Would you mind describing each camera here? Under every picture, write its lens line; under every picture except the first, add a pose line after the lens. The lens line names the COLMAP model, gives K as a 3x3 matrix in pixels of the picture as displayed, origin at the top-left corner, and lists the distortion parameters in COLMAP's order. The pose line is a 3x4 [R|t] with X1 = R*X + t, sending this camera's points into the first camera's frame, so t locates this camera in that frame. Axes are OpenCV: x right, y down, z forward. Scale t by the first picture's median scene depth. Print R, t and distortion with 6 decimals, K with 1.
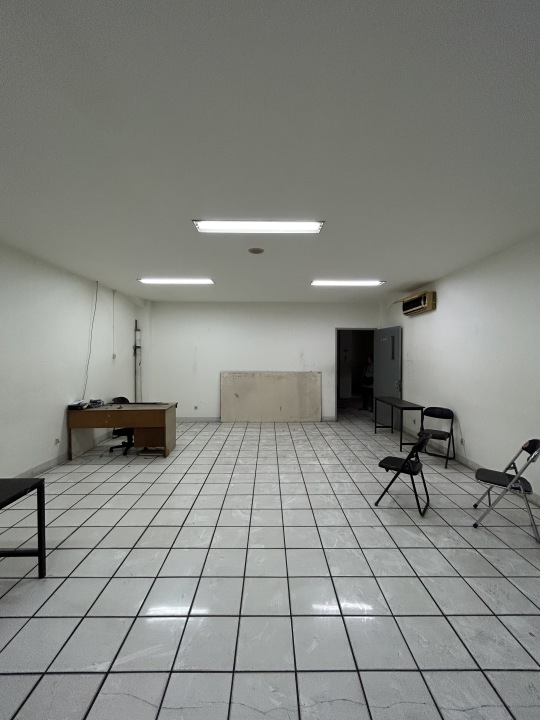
lens RADIAL K [[292.7, 0, 270.0], [0, 292.7, 360.0], [0, 0, 1]] dist [-0.000478, 0.000111]
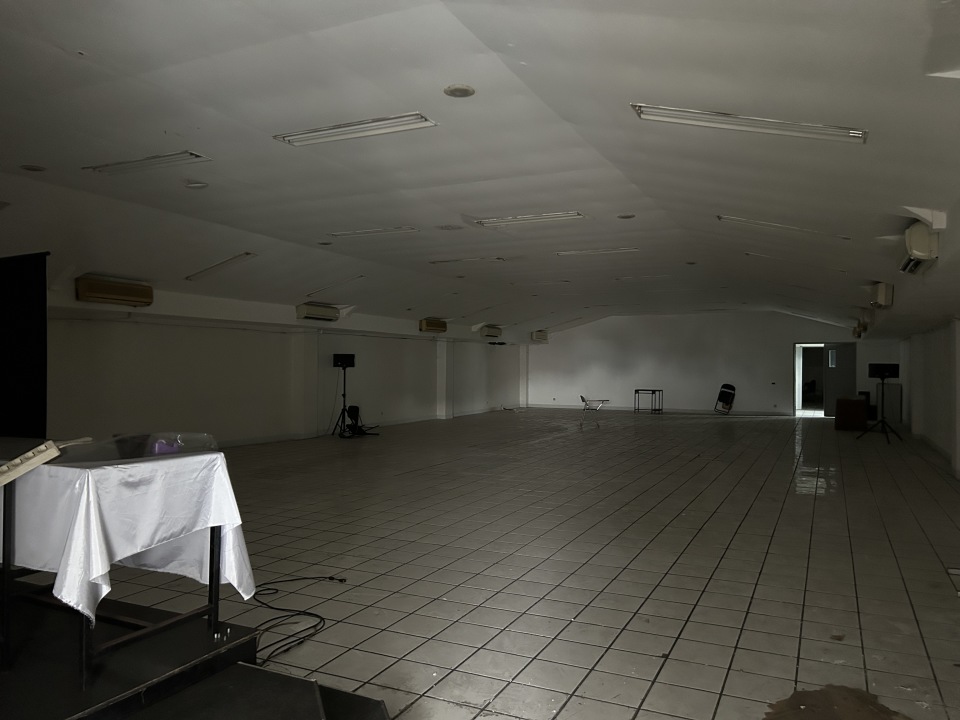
lens RADIAL K [[727.2, 0, 480.0], [0, 727.2, 360.0], [0, 0, 1]] dist [0.035240, 0.001130]
pose [[0.898909, 0.000190, -0.438135, 0.001121], [-0.010390, 0.999728, -0.020885, 0.004429], [0.438012, 0.023326, 0.898667, -0.199503]]
